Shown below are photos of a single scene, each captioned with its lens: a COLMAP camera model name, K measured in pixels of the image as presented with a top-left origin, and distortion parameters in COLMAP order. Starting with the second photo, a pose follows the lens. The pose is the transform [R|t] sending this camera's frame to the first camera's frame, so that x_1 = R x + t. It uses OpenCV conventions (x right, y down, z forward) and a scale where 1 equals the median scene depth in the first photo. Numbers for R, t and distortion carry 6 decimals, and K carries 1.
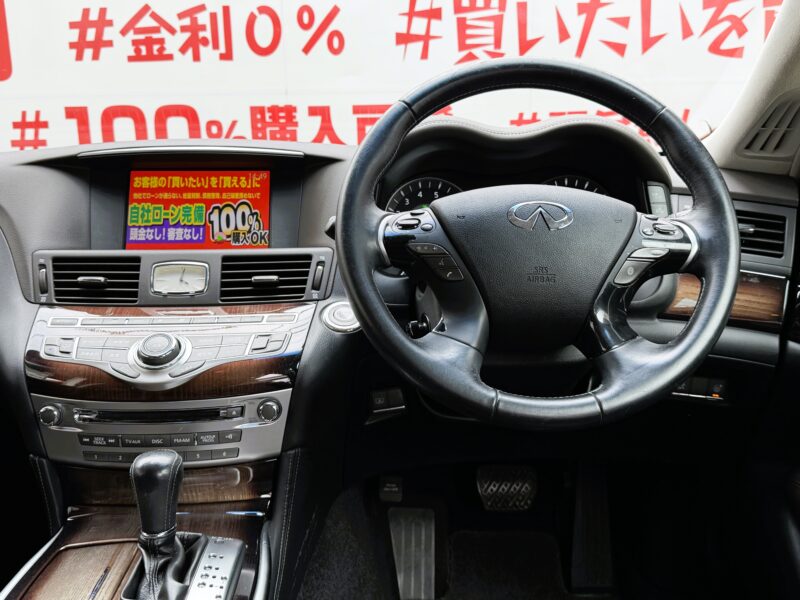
lens RADIAL K [[844.7, 0, 400.0], [0, 844.7, 300.0], [0, 0, 1]] dist [0.069879, -0.002772]
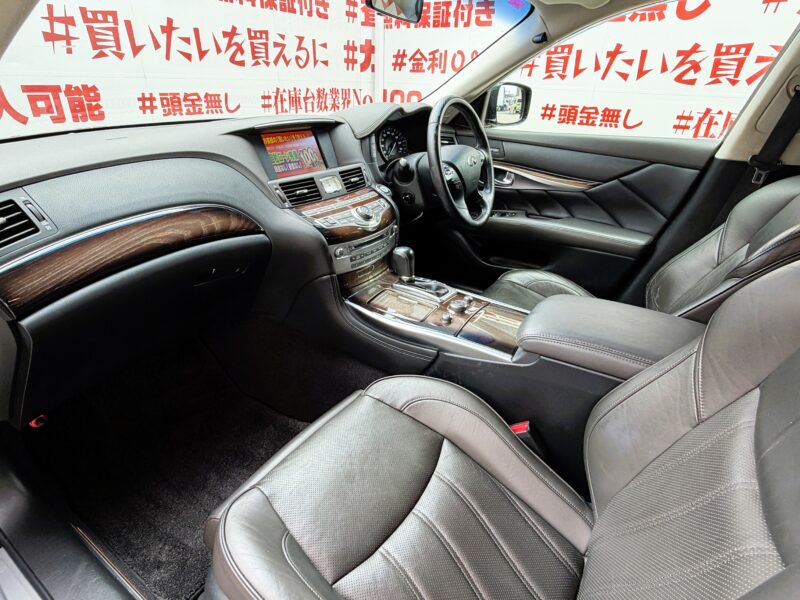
lens RADIAL K [[436.4, 0, 400.0], [0, 436.4, 300.0], [0, 0, 1]] dist [-0.001580, -0.001268]
pose [[0.548054, -0.346389, 0.761348, -1.014771], [0.161189, 0.936898, 0.310227, -0.060757], [-0.820765, -0.047300, 0.569305, 0.194396]]
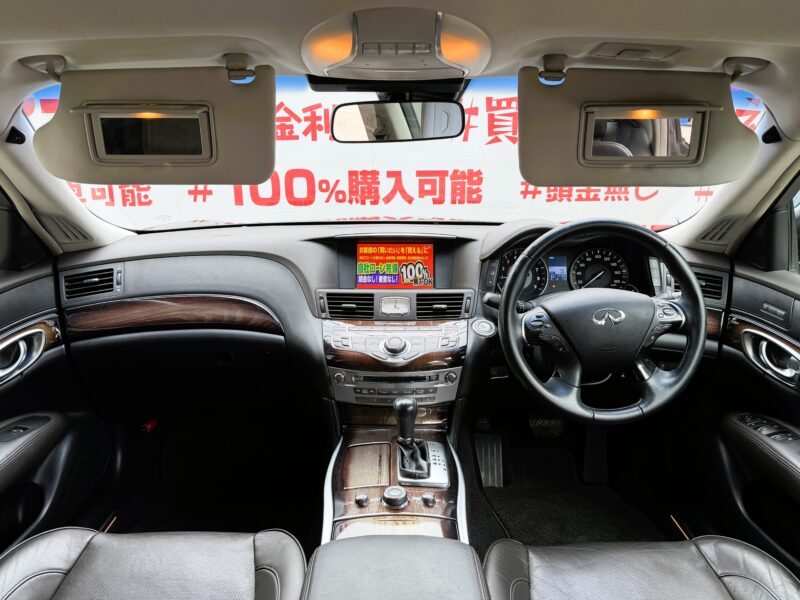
lens RADIAL K [[640.5, 0, 400.0], [0, 640.5, 300.0], [0, 0, 1]] dist [0.083897, -0.002051]
pose [[0.999880, 0.014601, 0.005195, -0.234778], [-0.014698, 0.999709, 0.019105, -0.059882], [-0.004914, -0.019179, 0.999804, -0.378137]]
